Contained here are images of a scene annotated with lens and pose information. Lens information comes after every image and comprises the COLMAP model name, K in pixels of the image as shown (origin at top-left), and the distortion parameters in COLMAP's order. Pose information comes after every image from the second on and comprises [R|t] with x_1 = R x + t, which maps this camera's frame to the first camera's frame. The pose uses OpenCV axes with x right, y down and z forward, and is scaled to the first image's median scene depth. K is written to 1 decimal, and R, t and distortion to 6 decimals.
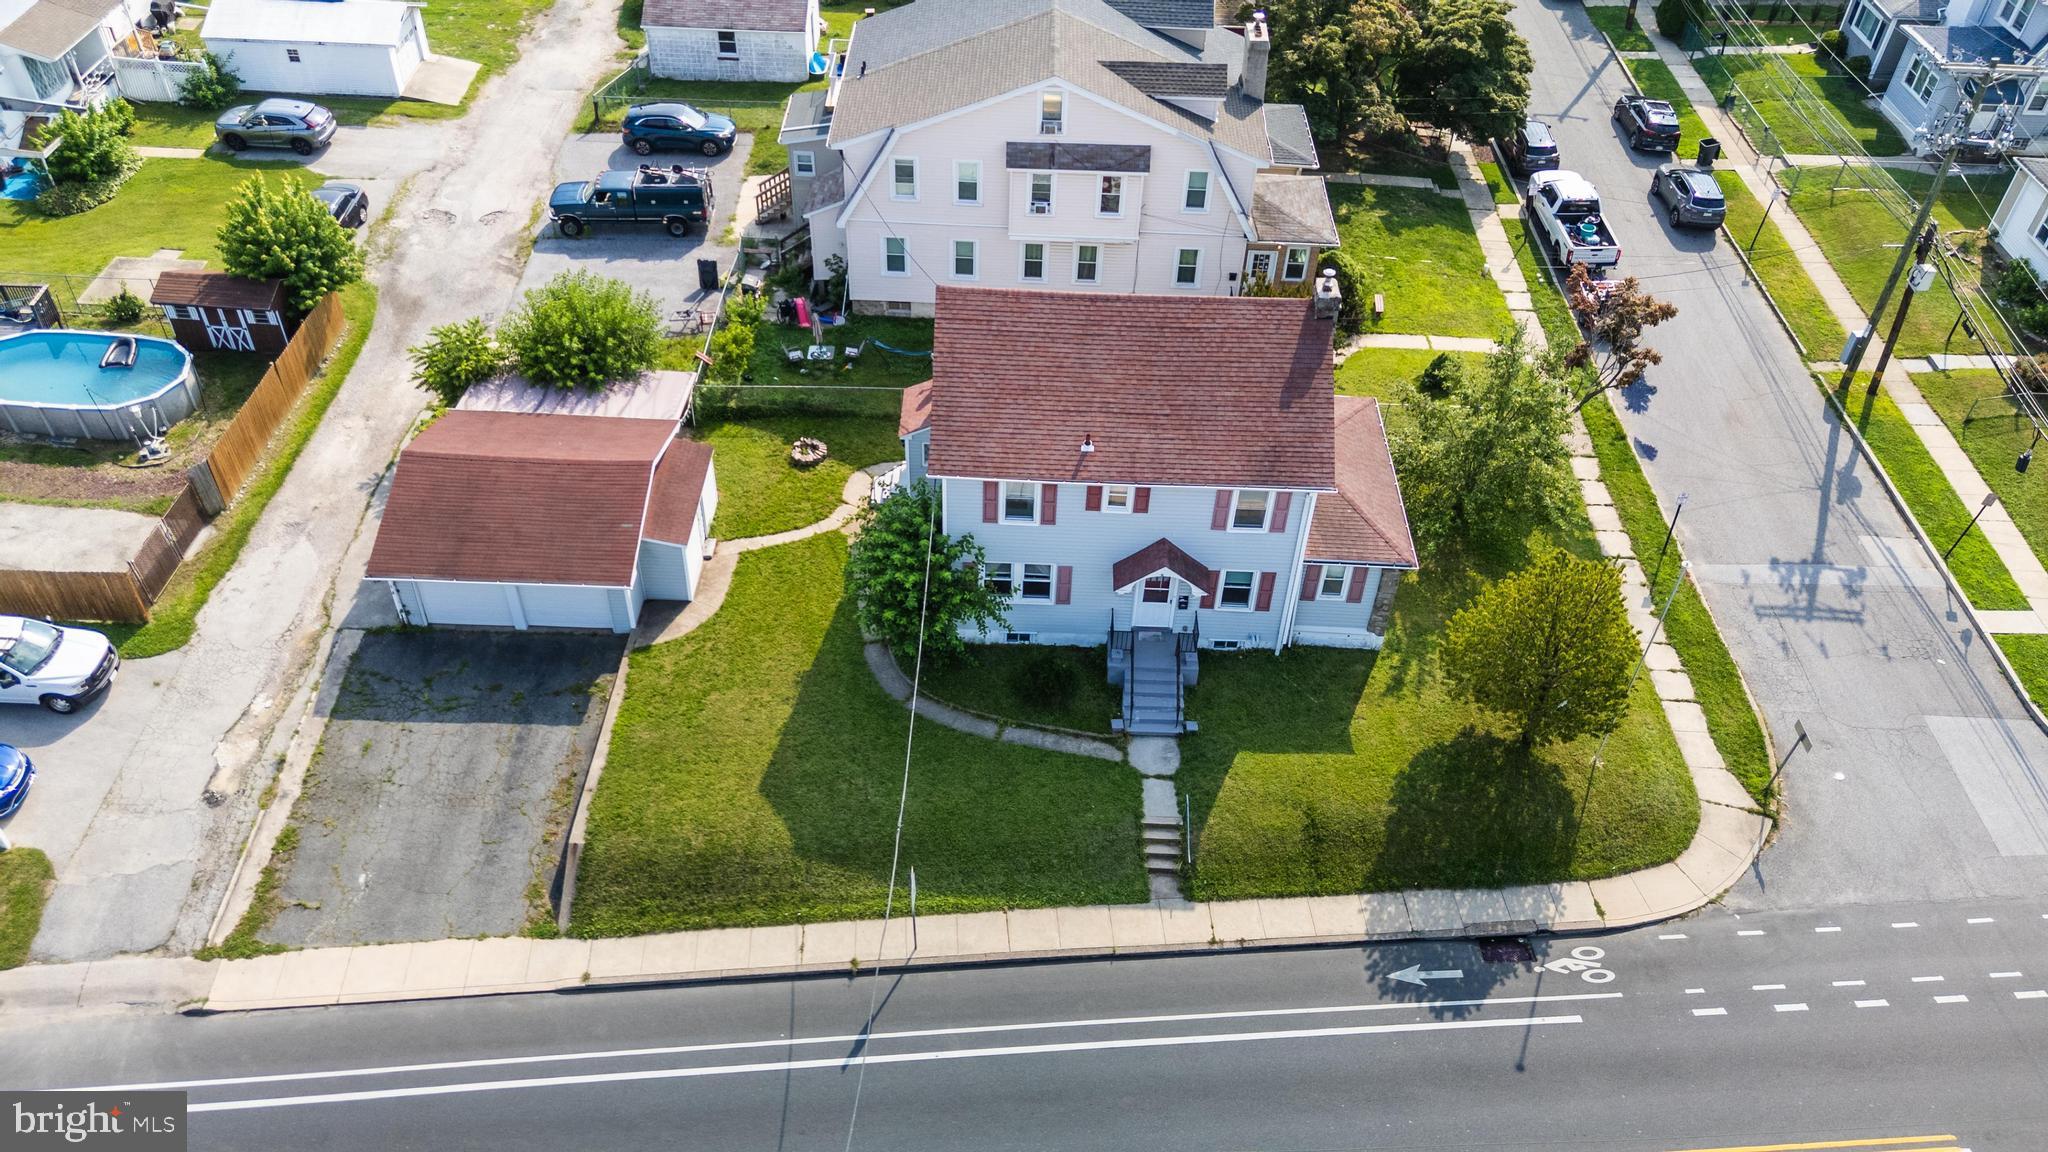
lens RADIAL K [[1513.2, 0, 1024.0], [0, 1513.2, 576.0], [0, 0, 1]] dist [0.071587, -0.070196]
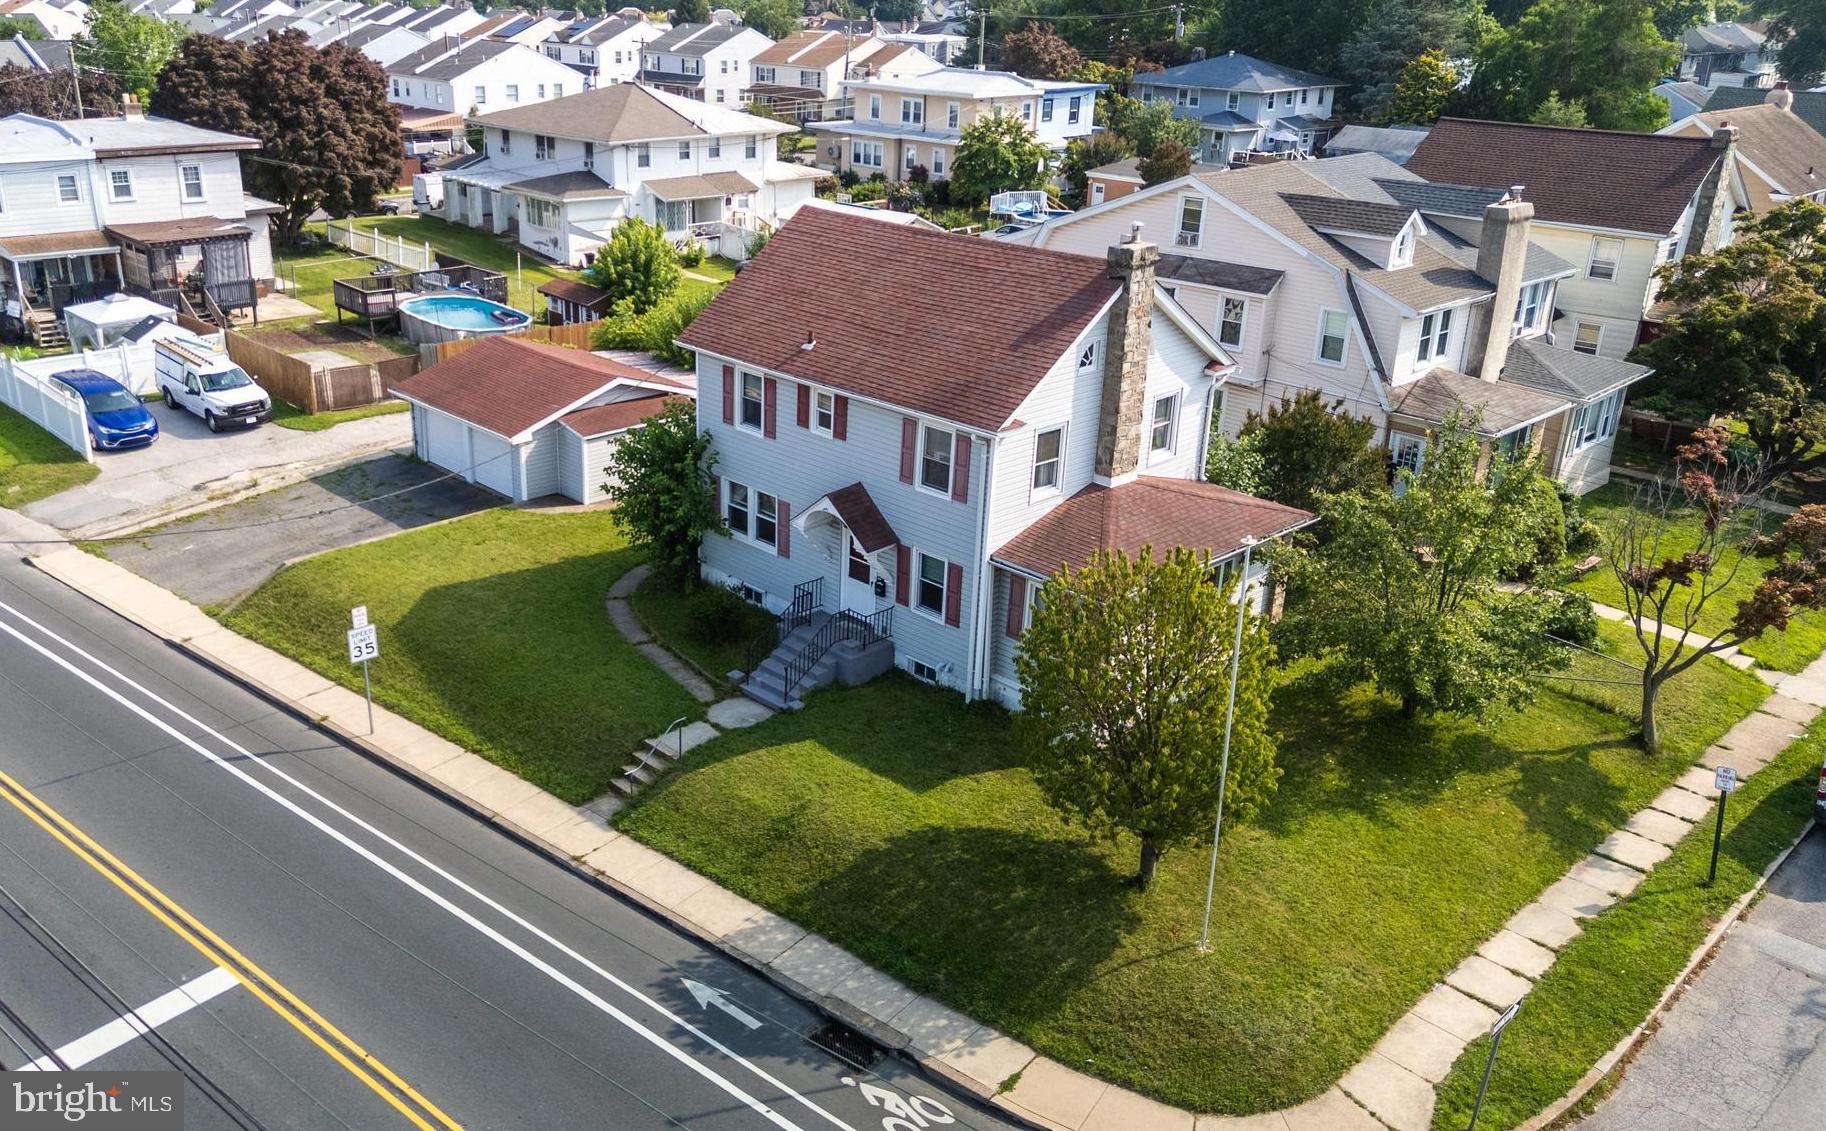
lens RADIAL K [[1503.0, 0, 810.6], [0, 1503.0, 568.5], [0, 0, 1]] dist [0.070839, -0.073672]
pose [[0.693626, 0.248134, -0.676249, 0.645007], [-0.481653, 0.857830, -0.179269, 0.177901], [0.535624, 0.450063, 0.714527, 0.402135]]
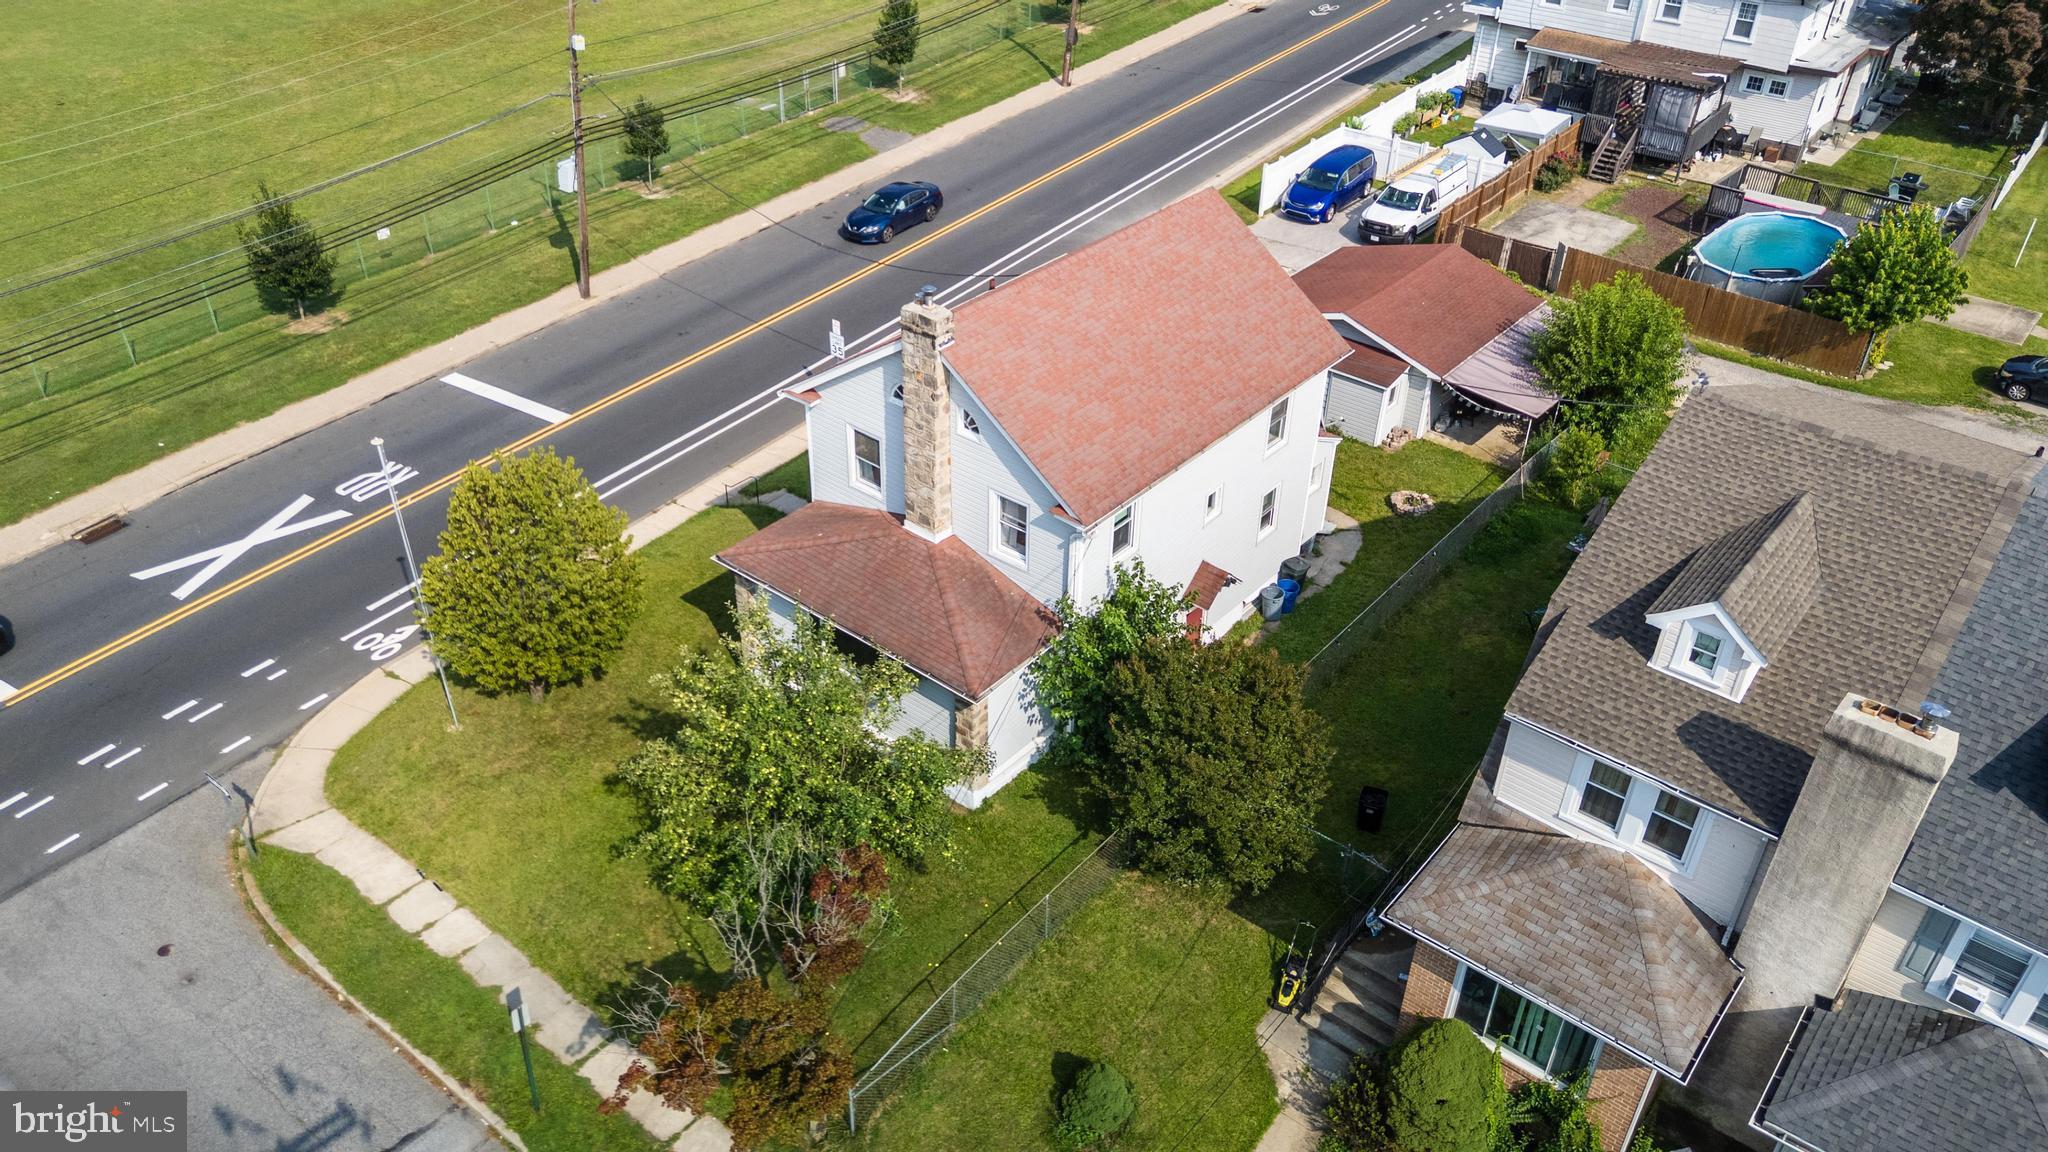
lens RADIAL K [[1513.2, 0, 1024.0], [0, 1513.2, 576.0], [0, 0, 1]] dist [0.071587, -0.070196]
pose [[-0.617118, 0.410826, -0.671109, 0.713143], [-0.557049, 0.374284, 0.741356, -0.710013], [0.555753, 0.831344, -0.002127, 1.108260]]
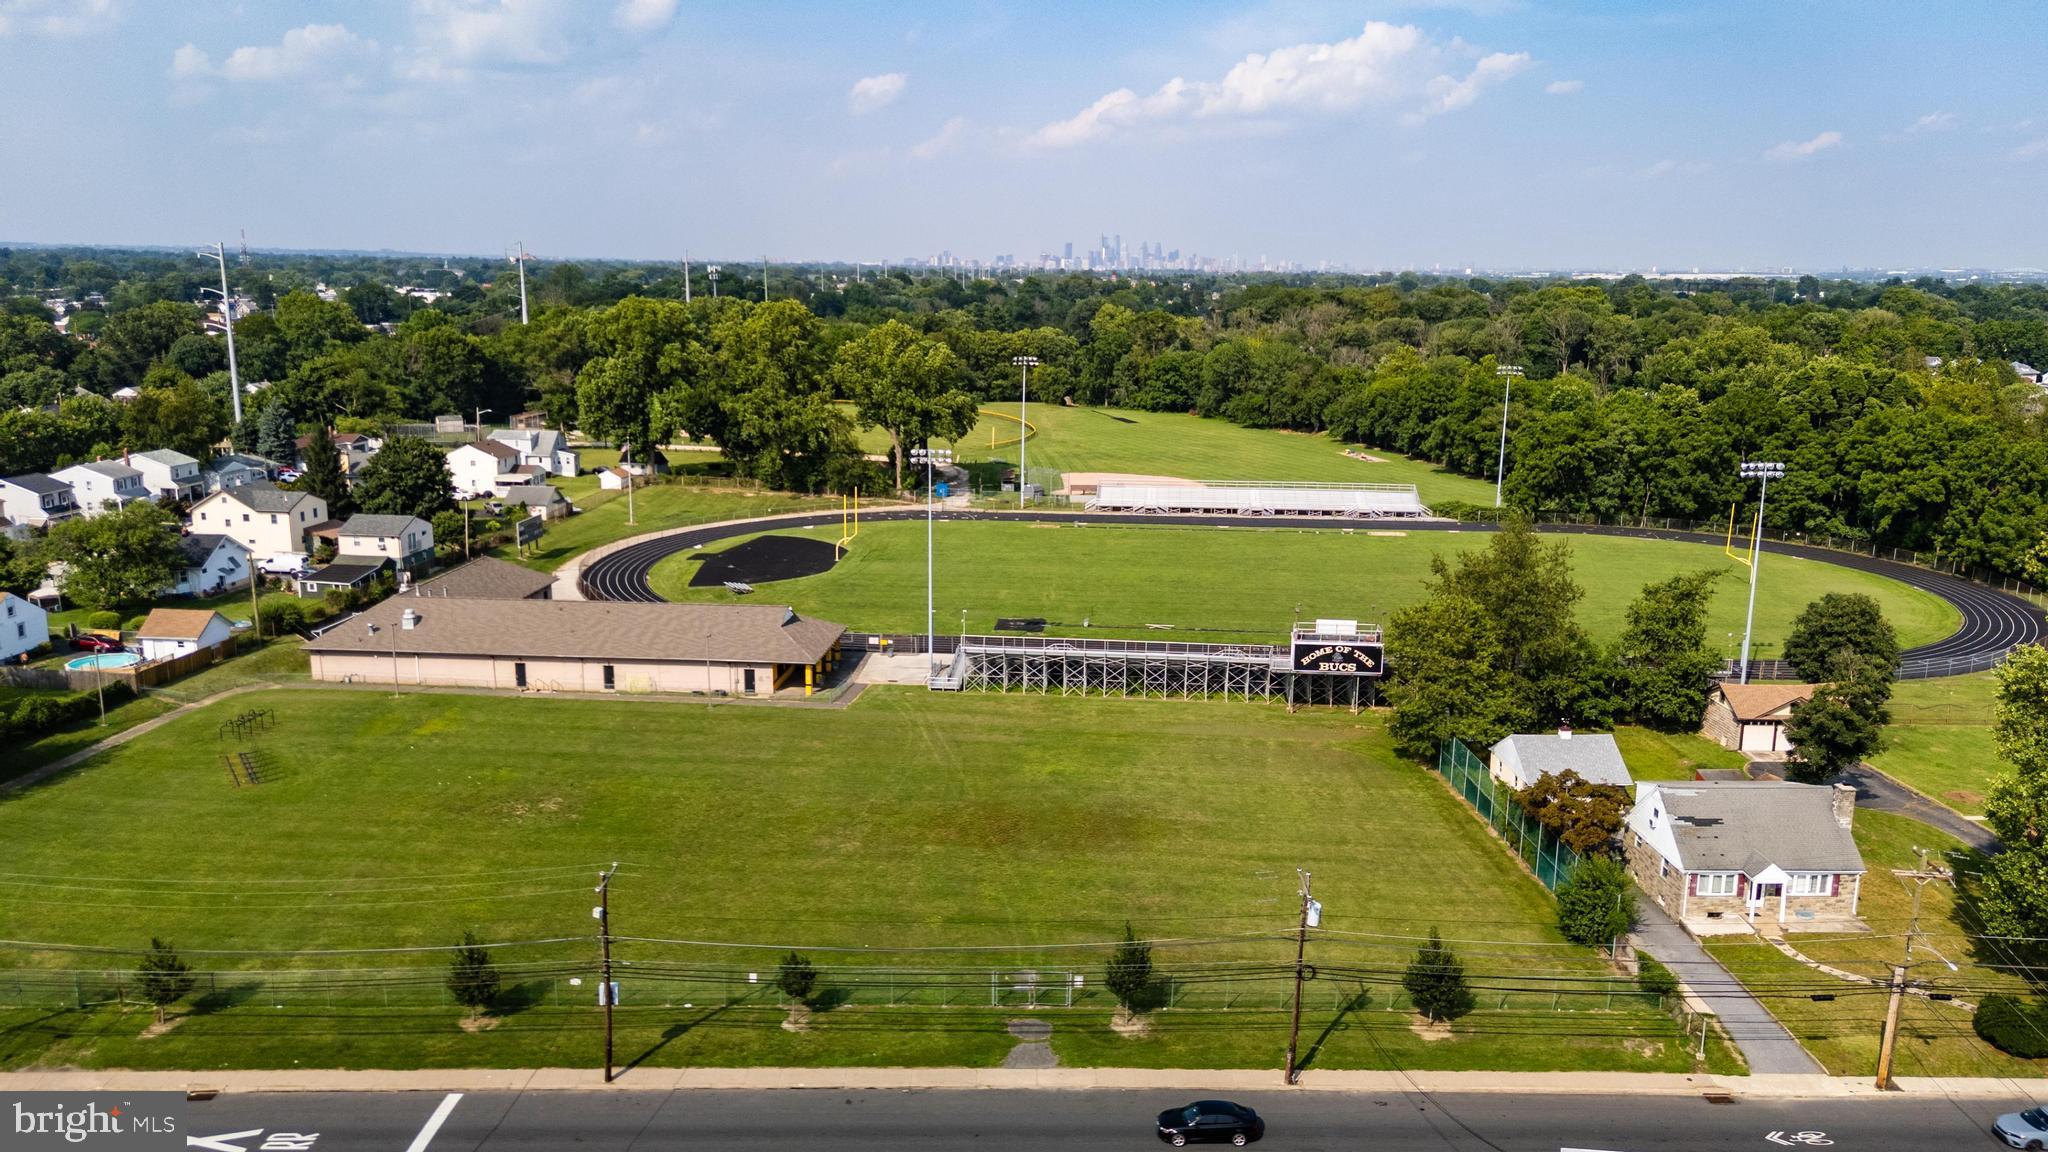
lens RADIAL K [[1513.2, 0, 1024.0], [0, 1513.2, 576.0], [0, 0, 1]] dist [0.071587, -0.070196]
pose [[-0.997153, -0.050551, 0.055952, -0.624480], [0.015591, 0.587763, 0.808883, -1.358364], [-0.073777, 0.807452, -0.585301, 1.213134]]
